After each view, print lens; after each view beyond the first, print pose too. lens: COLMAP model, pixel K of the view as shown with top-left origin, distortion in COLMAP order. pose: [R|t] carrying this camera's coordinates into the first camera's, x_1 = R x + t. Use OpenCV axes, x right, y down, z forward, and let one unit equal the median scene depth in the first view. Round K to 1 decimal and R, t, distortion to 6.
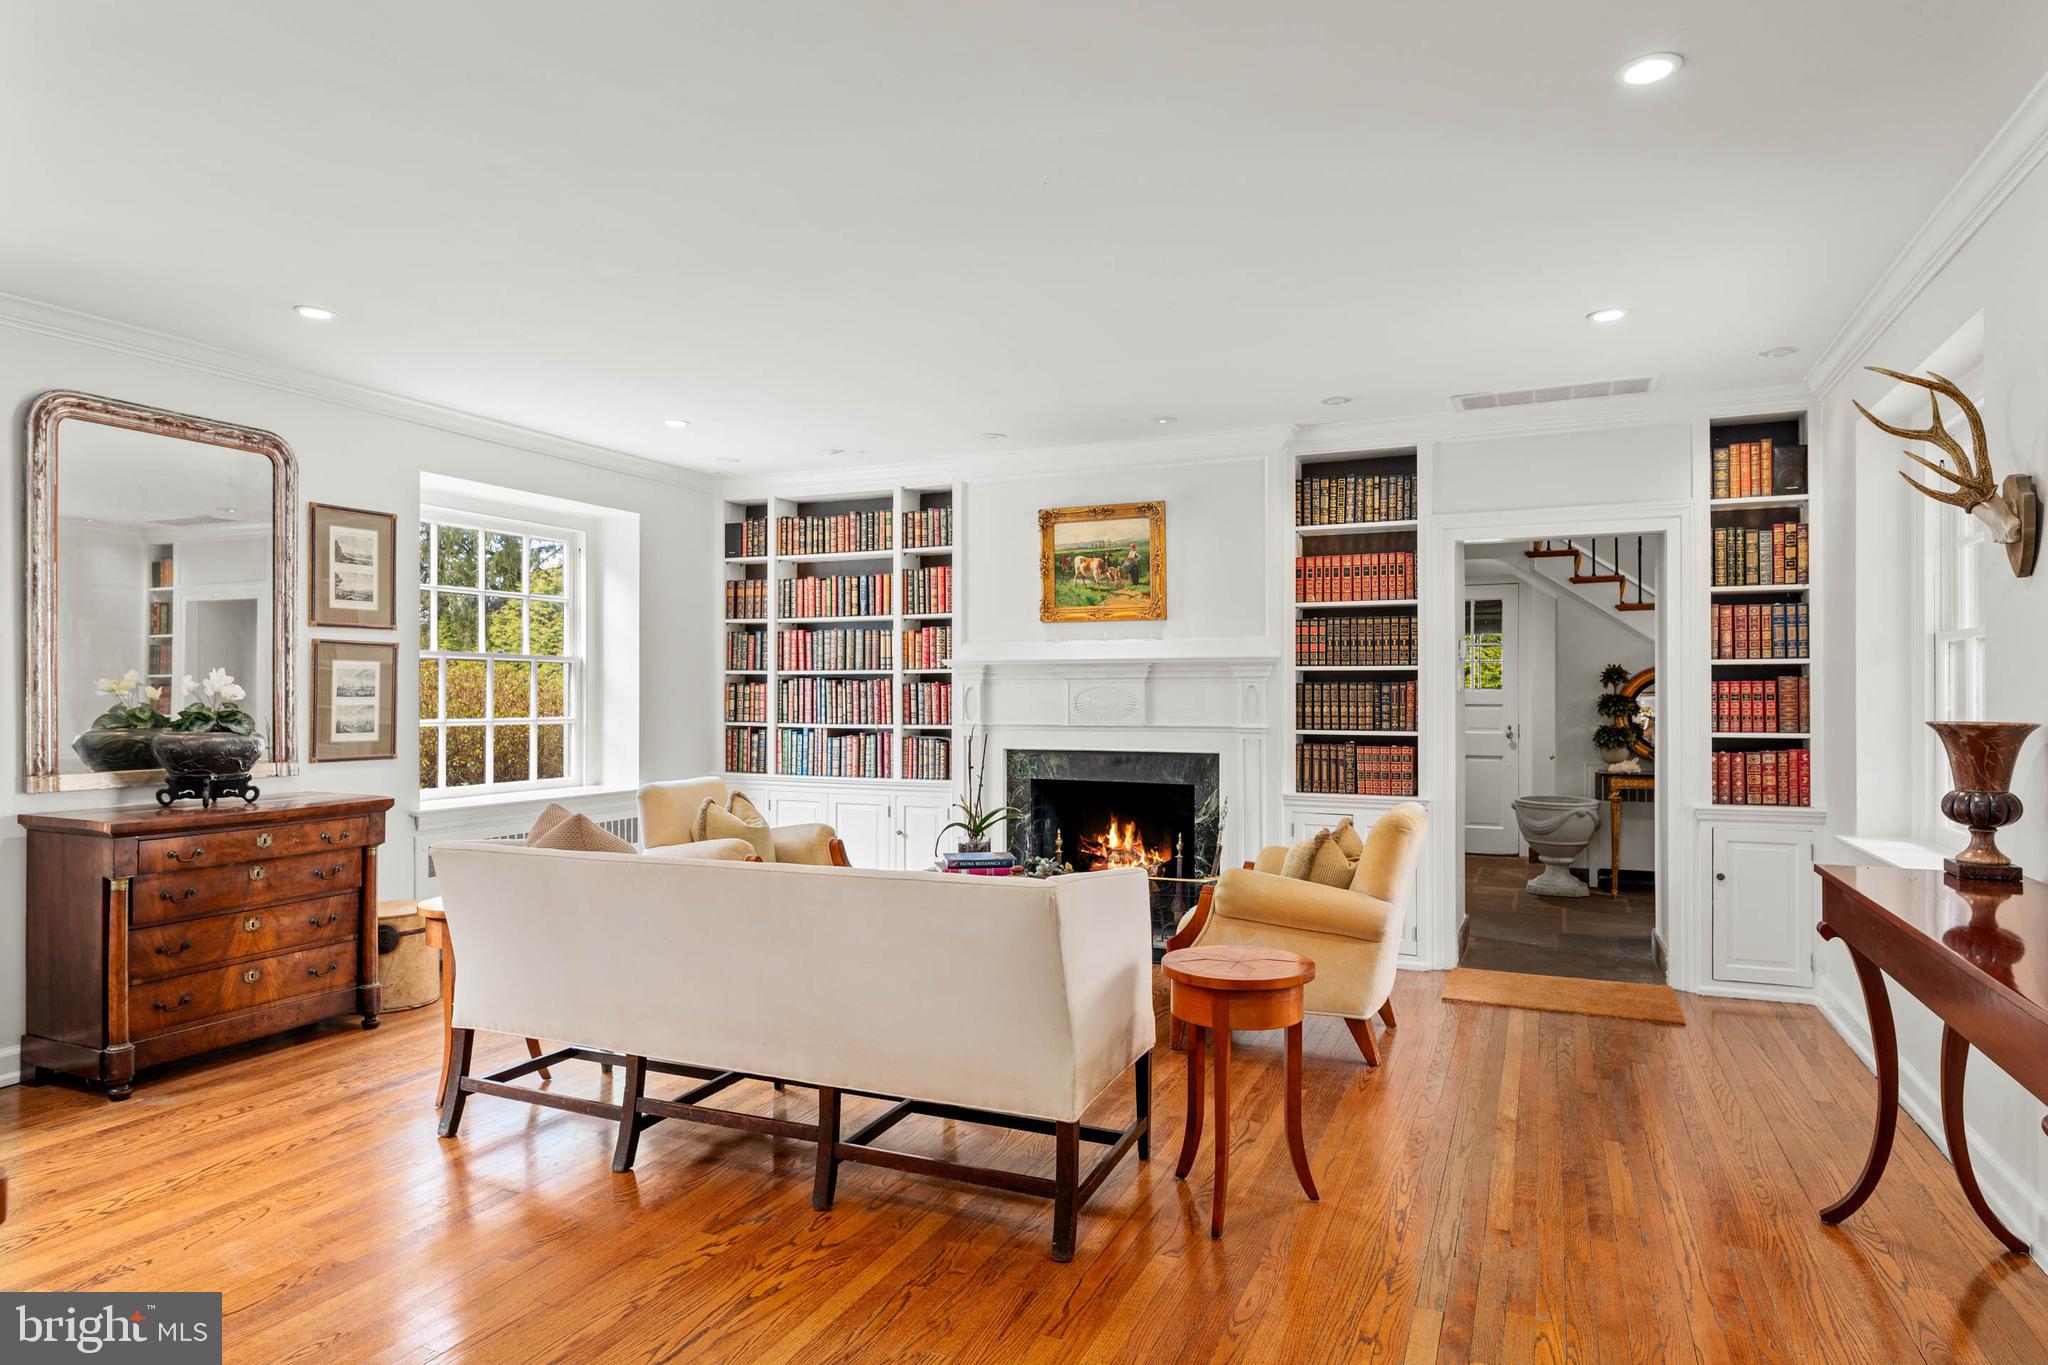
lens RADIAL K [[1182.8, 0, 1020.9], [0, 1182.8, 687.6], [0, 0, 1]] dist [0.003101, -0.001047]
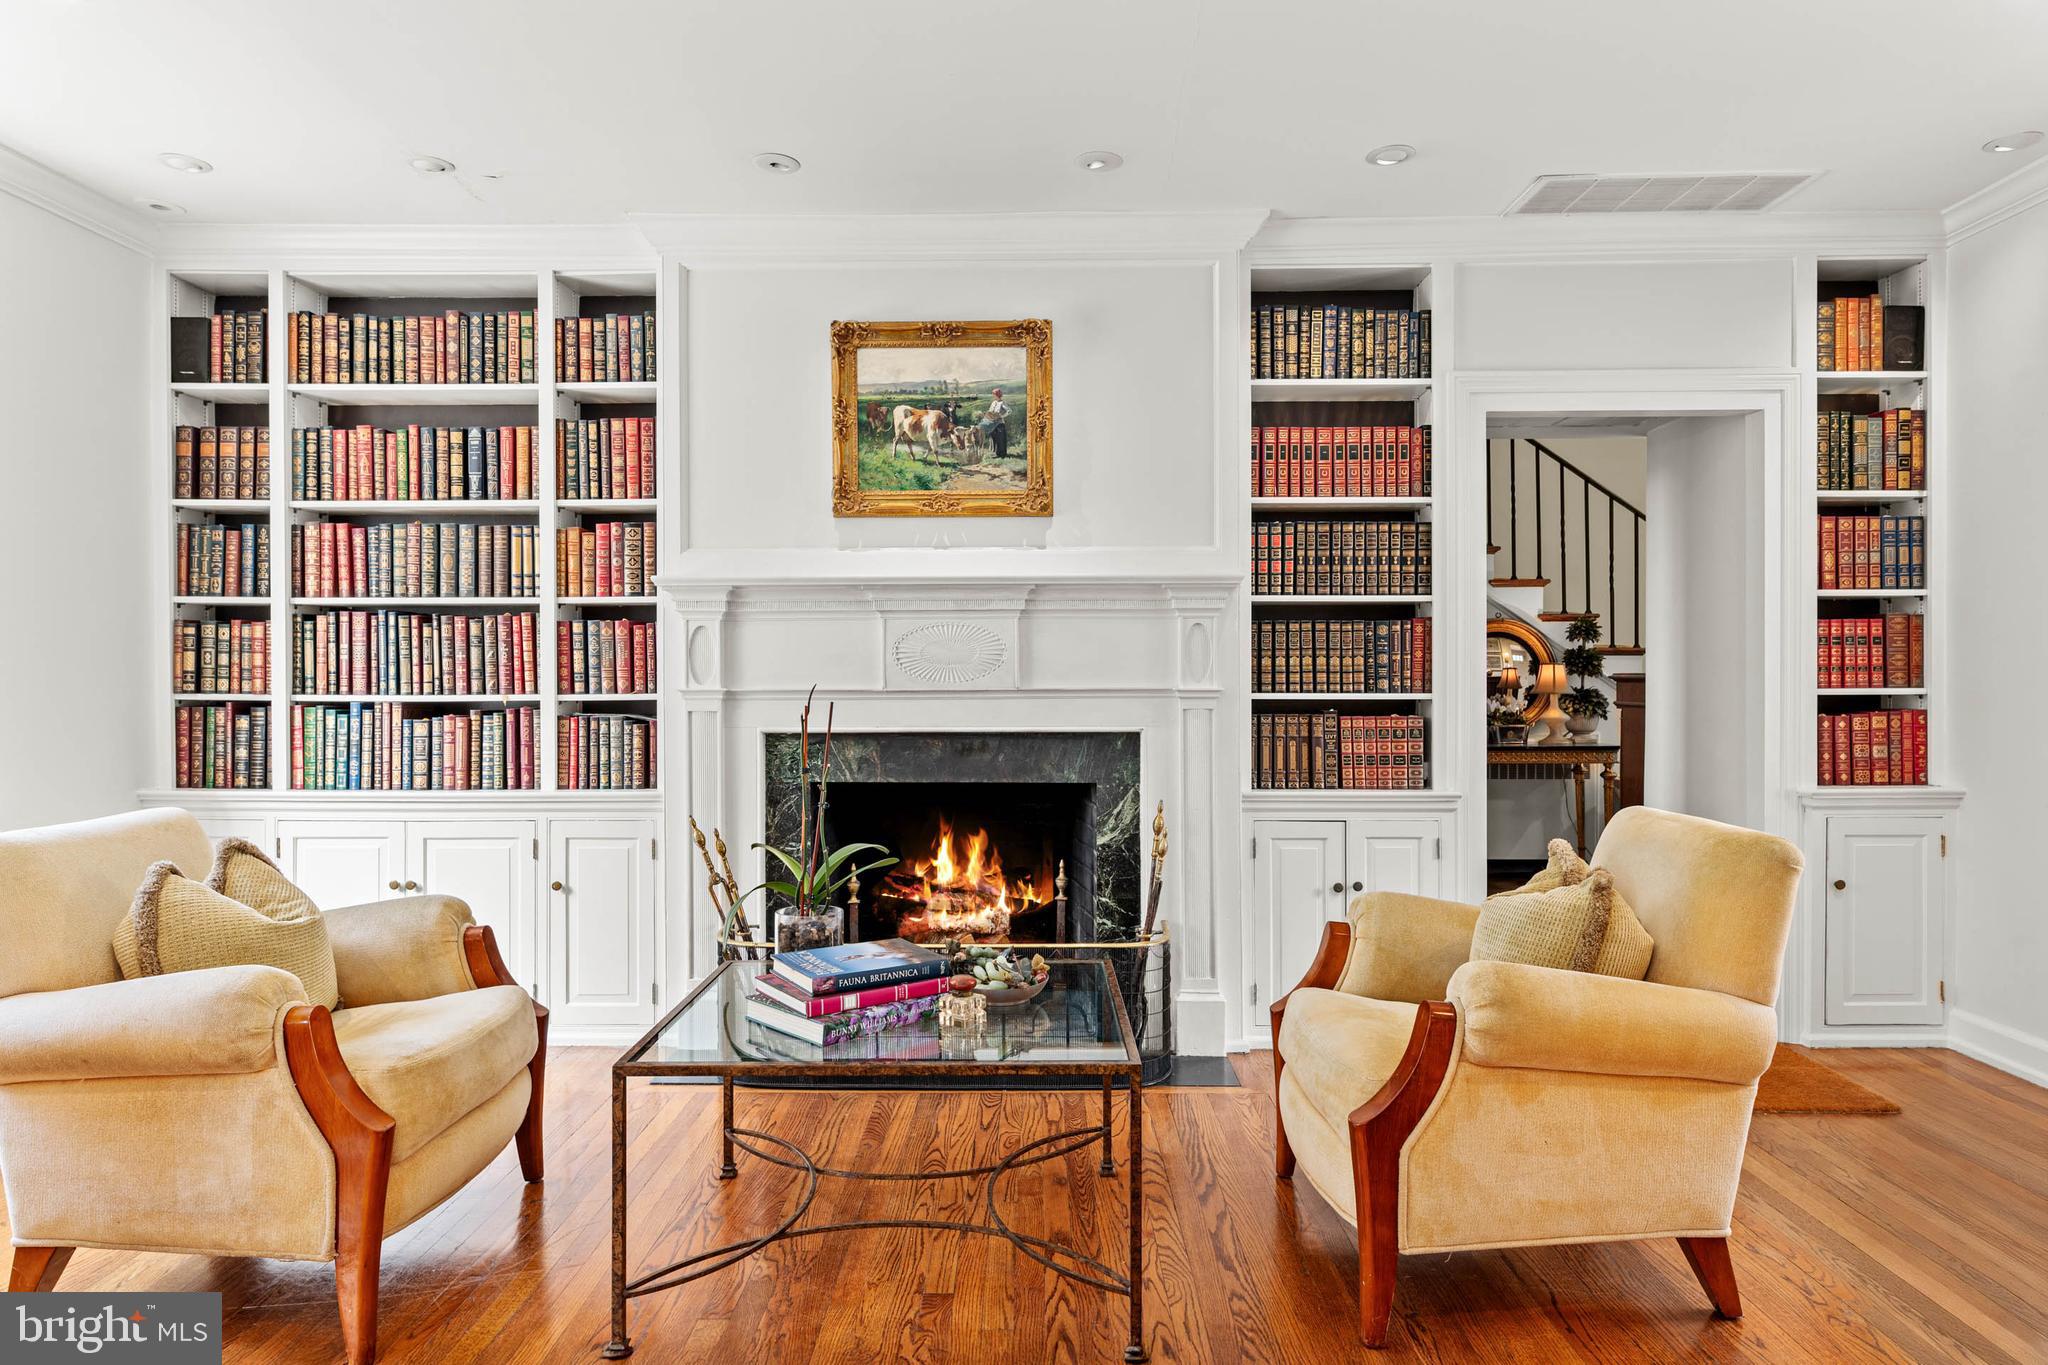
lens RADIAL K [[1182.8, 0, 1031.3], [0, 1182.8, 682.8], [0, 0, 1]] dist [0.003101, -0.001047]
pose [[0.917877, -0.005379, 0.396828, -0.130399], [0.000189, 0.999914, 0.013116, 0.020784], [-0.396864, -0.011964, 0.917799, 0.435468]]
